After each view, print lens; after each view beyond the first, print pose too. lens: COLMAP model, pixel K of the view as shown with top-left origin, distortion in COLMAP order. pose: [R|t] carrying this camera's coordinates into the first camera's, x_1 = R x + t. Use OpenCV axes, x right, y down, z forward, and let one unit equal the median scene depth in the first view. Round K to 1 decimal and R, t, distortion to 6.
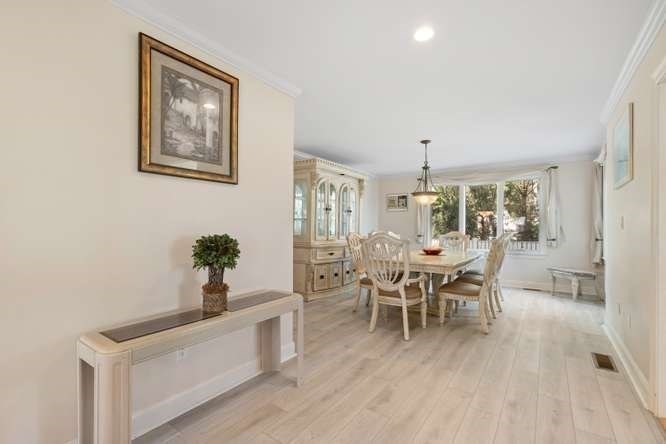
lens RADIAL K [[303.9, 0, 333.5], [0, 303.9, 224.7], [0, 0, 1]] dist [0.002660, -0.000926]
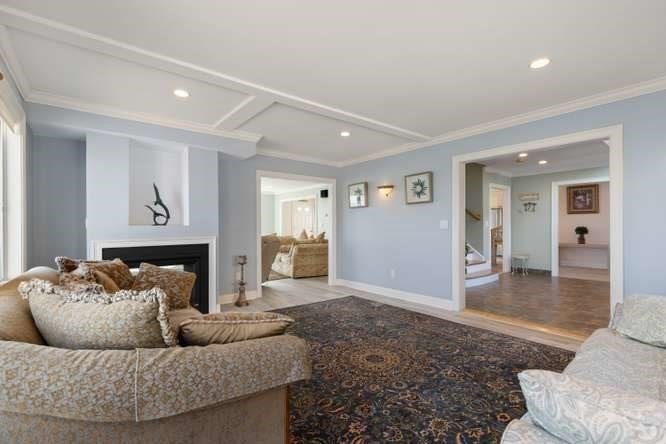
lens RADIAL K [[303.9, 0, 331.7], [0, 303.9, 223.9], [0, 0, 1]] dist [0.002660, -0.000926]
pose [[-0.294254, -0.013507, -0.955632, 2.899910], [-0.000377, 0.999902, -0.014017, 0.031492], [0.955727, -0.003765, -0.294230, -0.679575]]
